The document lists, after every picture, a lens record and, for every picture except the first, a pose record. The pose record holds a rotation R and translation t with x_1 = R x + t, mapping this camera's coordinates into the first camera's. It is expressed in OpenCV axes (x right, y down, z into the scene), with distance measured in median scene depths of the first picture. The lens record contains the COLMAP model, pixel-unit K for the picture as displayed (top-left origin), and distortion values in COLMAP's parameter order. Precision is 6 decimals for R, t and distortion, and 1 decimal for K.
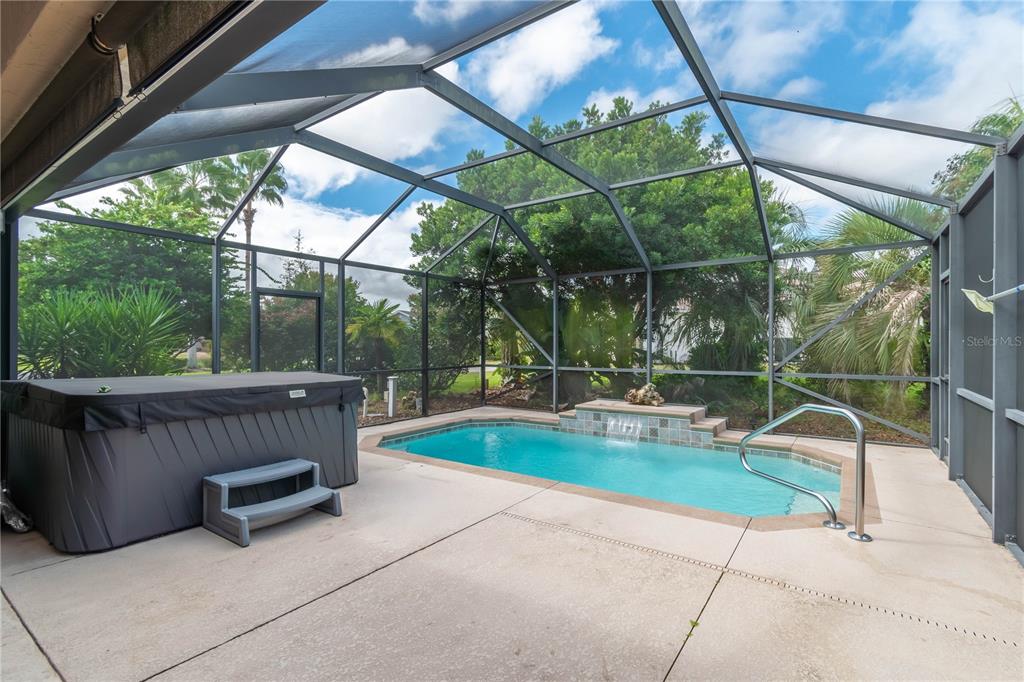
lens RADIAL K [[465.0, 0, 522.4], [0, 465.0, 345.1], [0, 0, 1]] dist [0.001079, 0.000220]
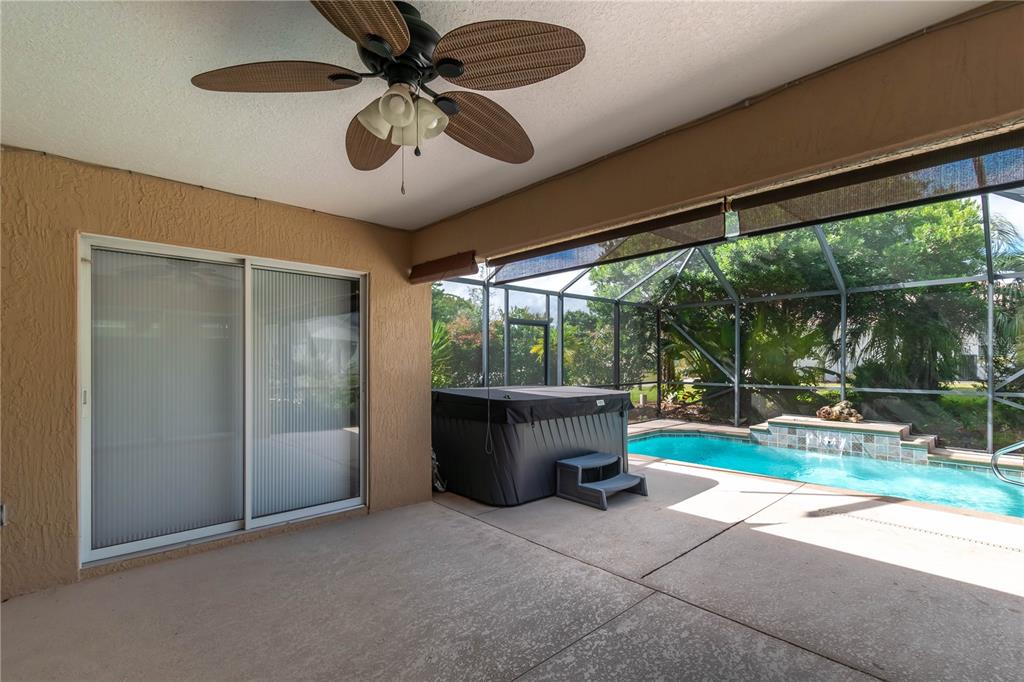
lens RADIAL K [[465.0, 0, 527.2], [0, 465.0, 355.7], [0, 0, 1]] dist [0.001079, 0.000220]
pose [[0.979425, -0.000477, -0.201810, -0.225951], [-0.001450, 0.999955, -0.009401, -0.008882], [0.201805, 0.009500, 0.979380, -0.179574]]
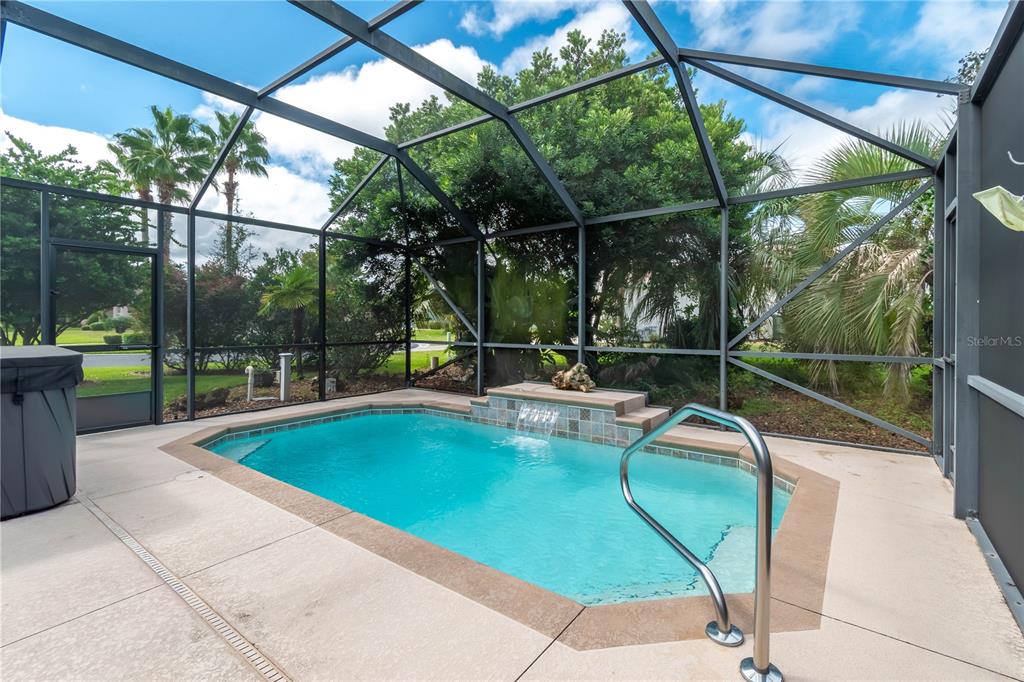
lens RADIAL K [[465.0, 0, 512.3], [0, 465.0, 323.0], [0, 0, 1]] dist [0.001079, 0.000220]
pose [[0.999463, 0.003994, -0.032509, 0.192005], [-0.003984, 0.999992, 0.000362, 0.012632], [0.032510, -0.000233, 0.999471, 0.198174]]
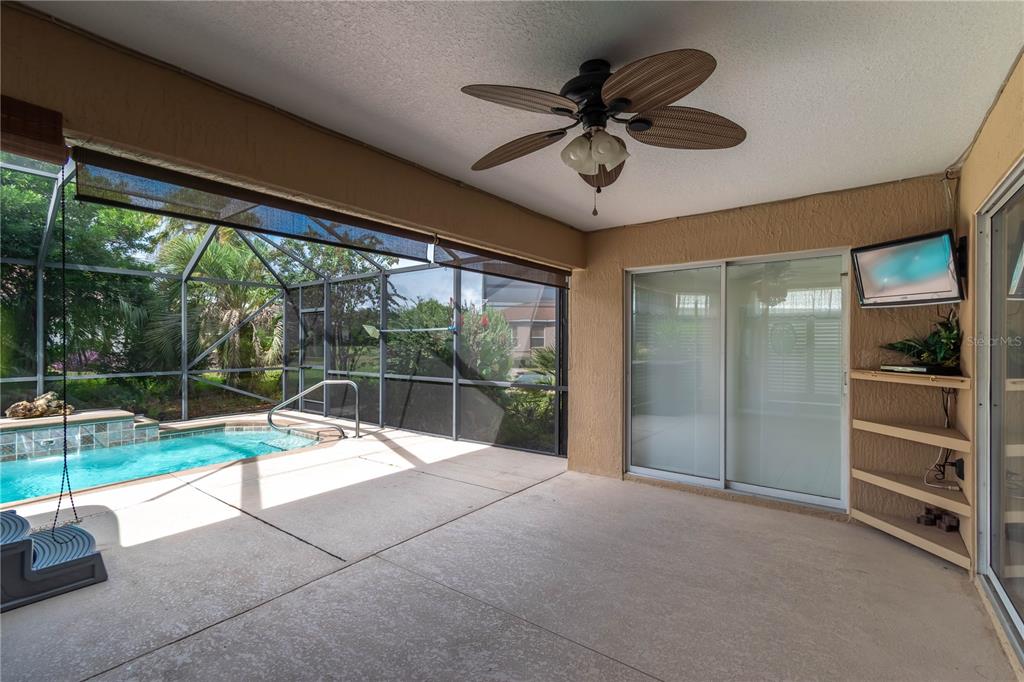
lens RADIAL K [[465.0, 0, 510.2], [0, 465.0, 342.4], [0, 0, 1]] dist [0.001079, 0.000220]
pose [[0.043603, 0.006017, 0.999031, -0.616213], [-0.003512, 0.999977, -0.005869, -0.012430], [-0.999043, -0.003252, 0.043623, 0.071761]]
